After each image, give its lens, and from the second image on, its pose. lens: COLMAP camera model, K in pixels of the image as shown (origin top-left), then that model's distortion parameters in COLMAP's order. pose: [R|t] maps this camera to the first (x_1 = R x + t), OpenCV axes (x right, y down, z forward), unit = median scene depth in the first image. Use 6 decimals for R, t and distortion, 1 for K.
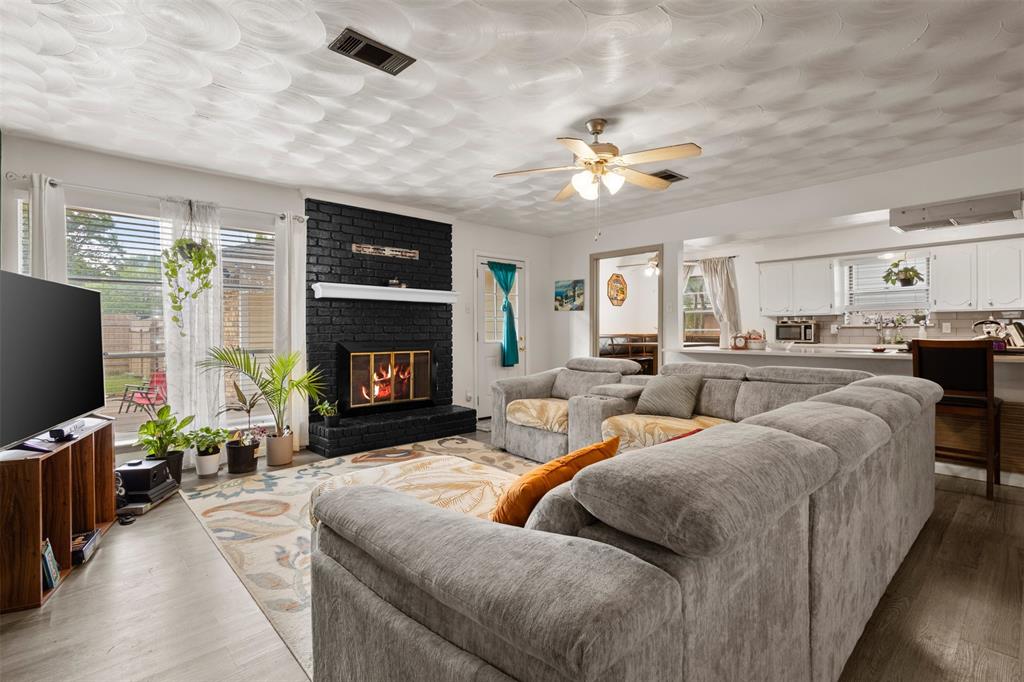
lens RADIAL K [[473.0, 0, 509.8], [0, 473.0, 333.0], [0, 0, 1]] dist [0.005021, -0.002079]
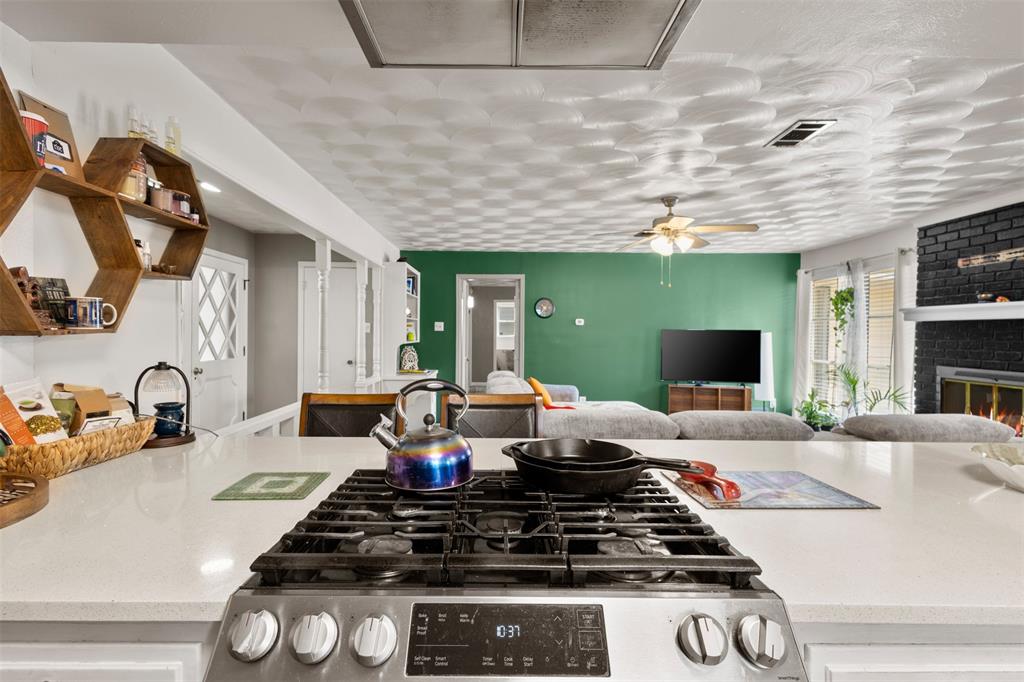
lens RADIAL K [[473.0, 0, 506.4], [0, 473.0, 341.0], [0, 0, 1]] dist [0.005021, -0.002079]
pose [[-0.648894, 0.009918, -0.760814, 0.872750], [-0.008265, 0.999764, 0.020082, -0.040240], [0.760834, 0.019319, -0.648659, 0.879726]]
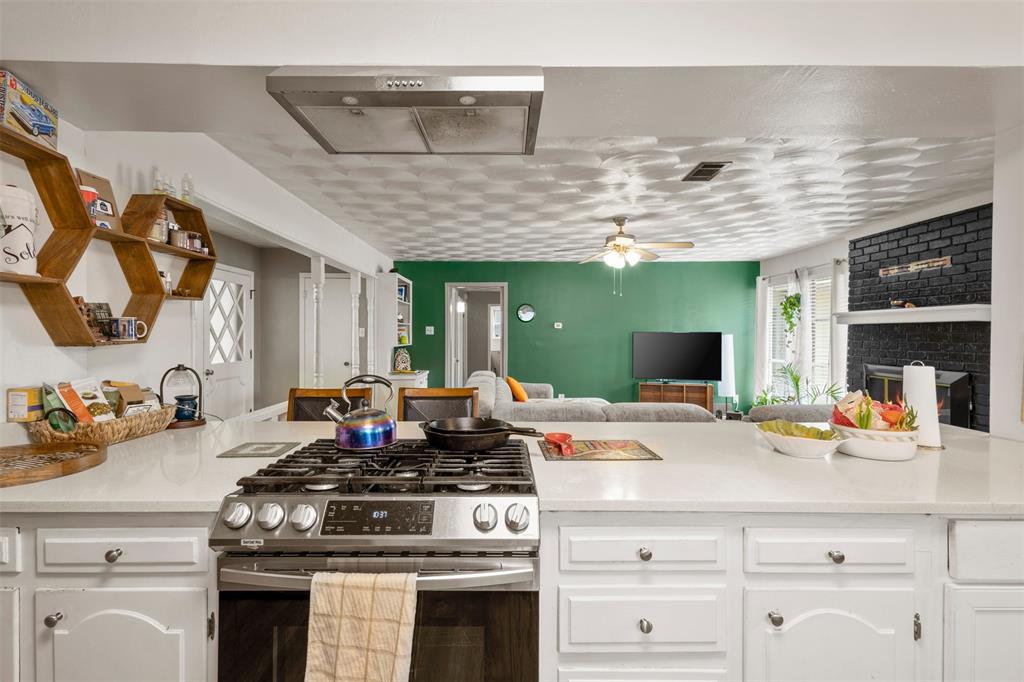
lens RADIAL K [[473.0, 0, 515.0], [0, 473.0, 340.9], [0, 0, 1]] dist [0.005021, -0.002079]
pose [[-0.653146, 0.012815, -0.757124, 0.910101], [-0.001905, 0.999826, 0.018566, -0.048186], [0.757230, 0.013569, -0.653008, 1.014814]]
